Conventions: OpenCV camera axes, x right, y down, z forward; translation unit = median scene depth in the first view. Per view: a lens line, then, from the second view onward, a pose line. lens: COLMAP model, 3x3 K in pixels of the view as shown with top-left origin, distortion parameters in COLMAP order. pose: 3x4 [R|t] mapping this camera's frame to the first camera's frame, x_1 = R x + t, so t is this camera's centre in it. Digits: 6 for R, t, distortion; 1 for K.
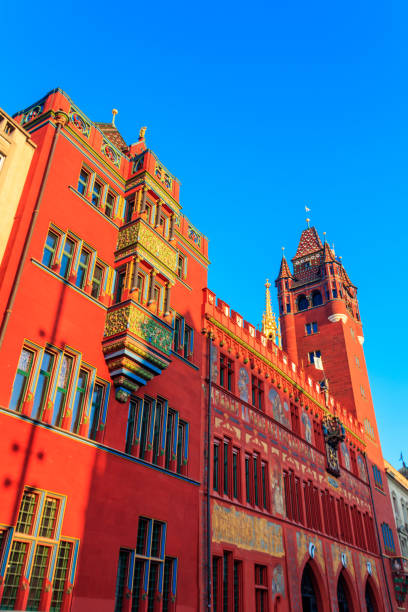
lens RADIAL K [[476.9, 0, 209.5], [0, 476.9, 305.1], [0, 0, 1]] dist [0.036633, -0.040291]
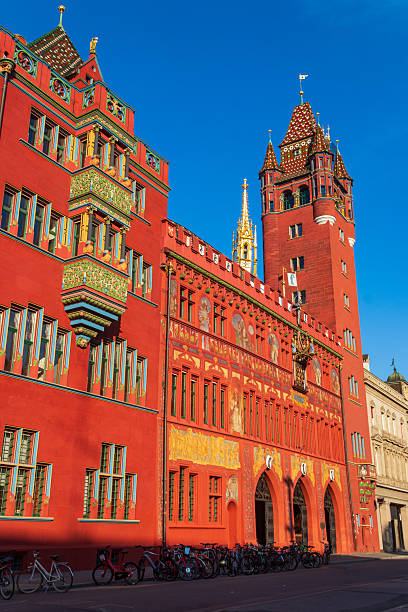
lens RADIAL K [[591.7, 0, 202.9], [0, 591.7, 303.8], [0, 0, 1]] dist [0.009147, 0.000000]
pose [[0.999957, -0.005384, 0.007485, 0.061051], [0.003529, 0.973490, 0.228704, -0.147449], [-0.008518, -0.228668, 0.973467, -0.223005]]
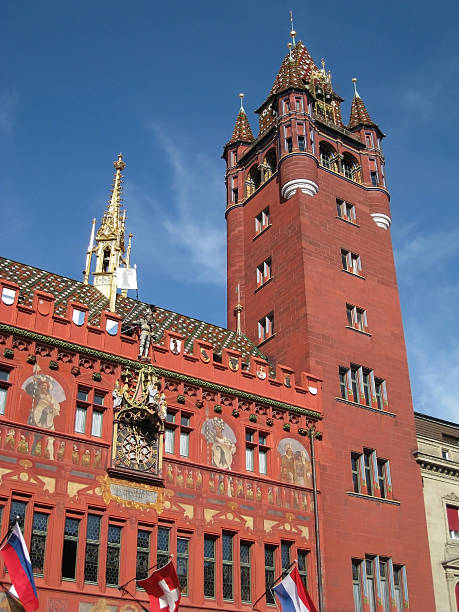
lens RADIAL K [[769.1, 0, 216.3], [0, 769.1, 326.8], [0, 0, 1]] dist [-0.159405, 0.000000]
pose [[0.918190, -0.213199, -0.333876, 0.858317], [0.235429, 0.971514, 0.027084, 0.254216], [0.318591, -0.103472, 0.942228, 0.360108]]
